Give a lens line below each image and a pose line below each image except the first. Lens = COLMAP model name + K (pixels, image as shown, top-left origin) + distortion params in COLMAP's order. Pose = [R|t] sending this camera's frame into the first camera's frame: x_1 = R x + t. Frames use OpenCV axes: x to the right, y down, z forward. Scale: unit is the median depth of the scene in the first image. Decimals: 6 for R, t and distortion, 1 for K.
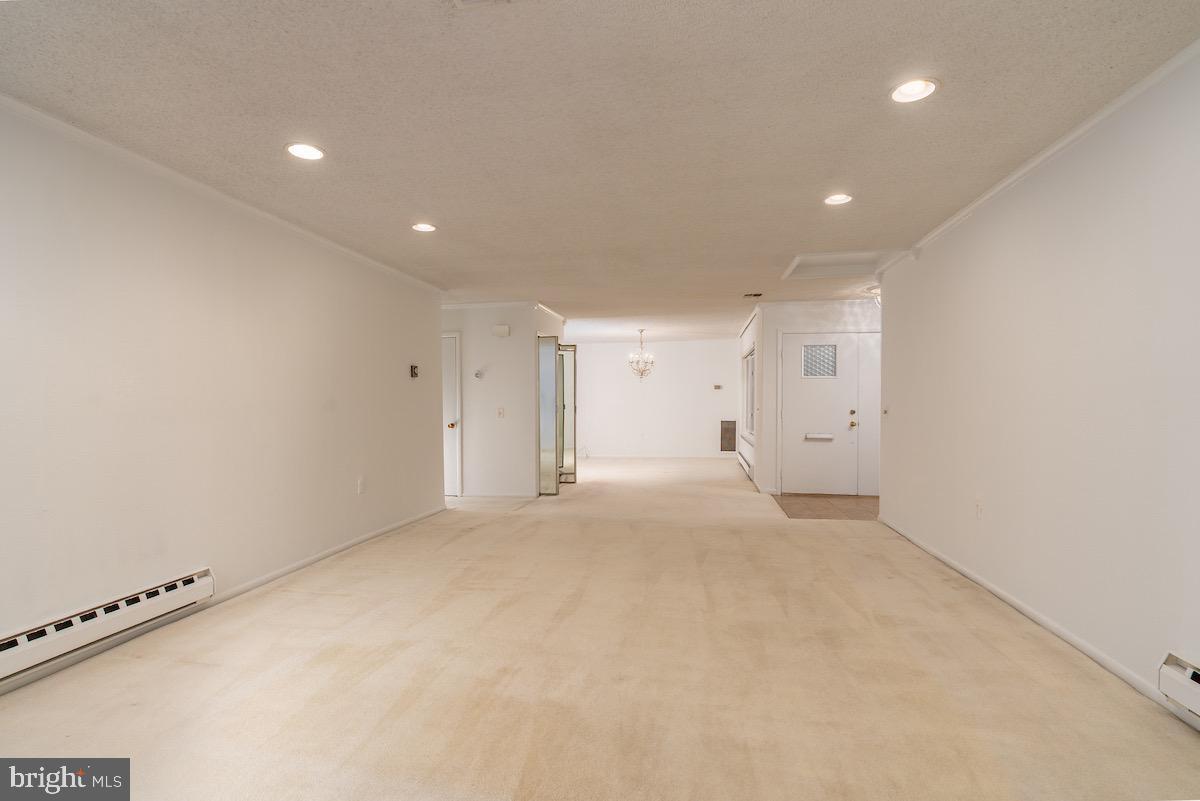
lens RADIAL K [[545.9, 0, 602.6], [0, 545.9, 402.0], [0, 0, 1]] dist [0.000165, 0.000359]
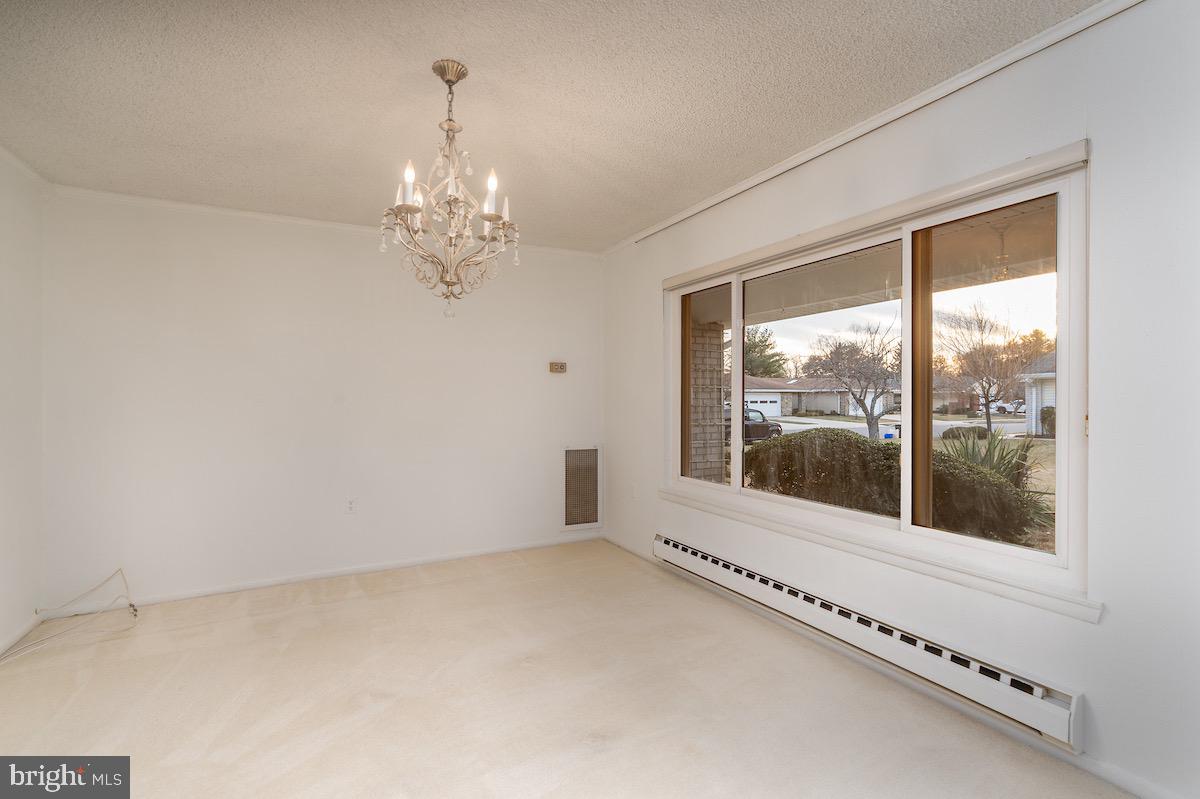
lens RADIAL K [[547.6, 0, 610.9], [0, 547.6, 395.5], [0, 0, 1]] dist [-0.002043, -0.000459]
pose [[0.784132, 0.002770, 0.620588, -0.013528], [0.001275, 0.999981, -0.006074, -0.004626], [-0.620593, 0.005554, 0.784114, 0.803929]]
